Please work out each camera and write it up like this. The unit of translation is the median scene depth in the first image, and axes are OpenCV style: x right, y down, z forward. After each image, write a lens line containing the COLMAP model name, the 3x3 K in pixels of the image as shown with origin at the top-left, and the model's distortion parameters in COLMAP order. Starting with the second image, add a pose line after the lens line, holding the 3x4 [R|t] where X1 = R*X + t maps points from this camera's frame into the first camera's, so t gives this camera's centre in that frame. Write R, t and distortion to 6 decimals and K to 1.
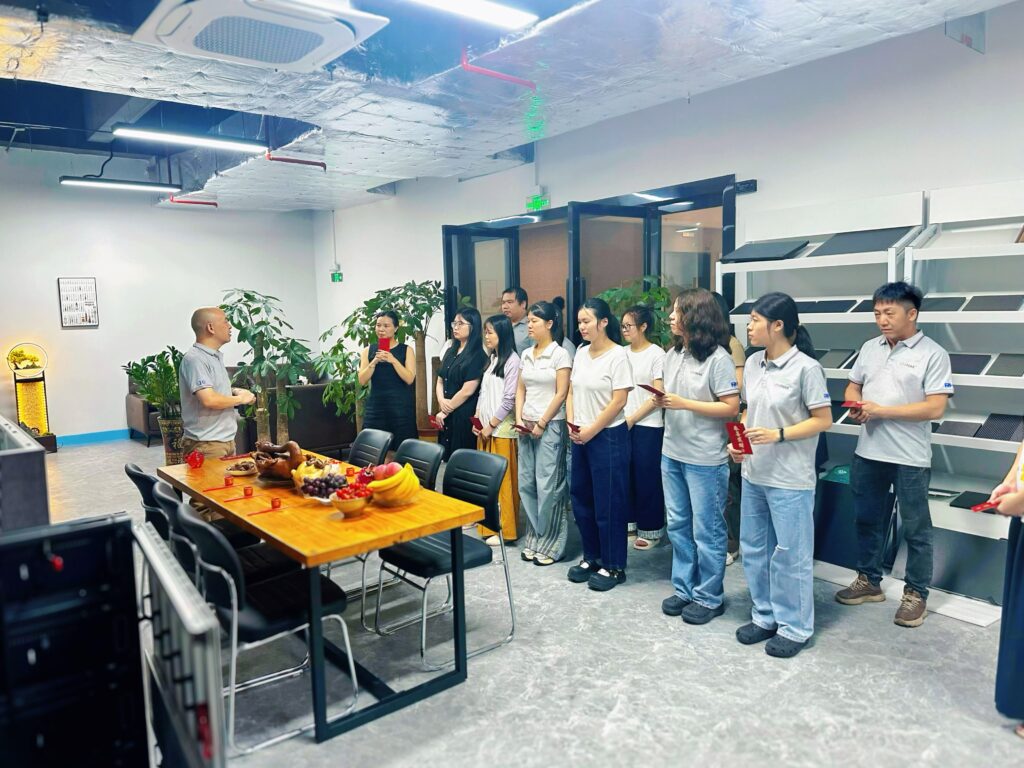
lens RADIAL K [[739.7, 0, 512.0], [0, 739.7, 384.0], [0, 0, 1]] dist [0.045184, -0.002350]
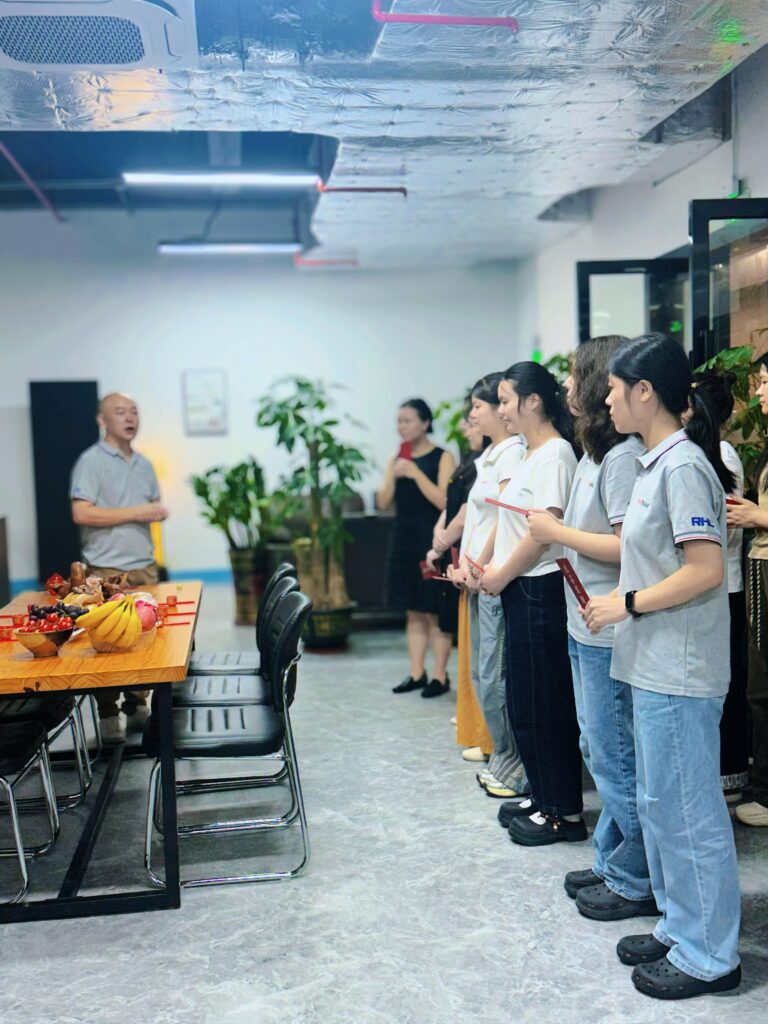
lens RADIAL K [[1162.6, 0, 383.2], [0, 1162.6, 552.8], [0, 0, 1]] dist [0.044270, 0.003792]
pose [[0.842051, 0.048702, -0.537196, 0.435617], [-0.040893, 0.998813, 0.026452, 0.016260], [0.537846, -0.000306, 0.843043, 0.110553]]
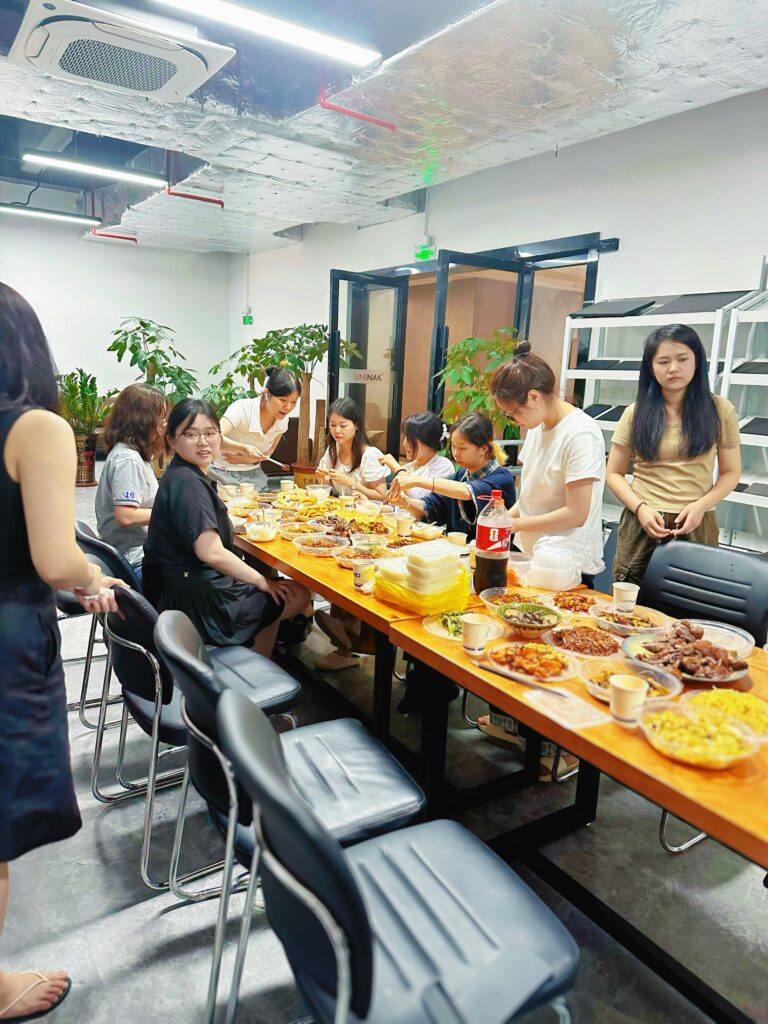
lens RADIAL K [[733.5, 0, 384.0], [0, 733.5, 512.0], [0, 0, 1]] dist [0.004722, 0.030356]
pose [[0.991673, 0.095014, -0.086935, 0.140275], [-0.087719, 0.992580, 0.084201, 0.040502], [0.094290, -0.075874, 0.992649, -0.051649]]
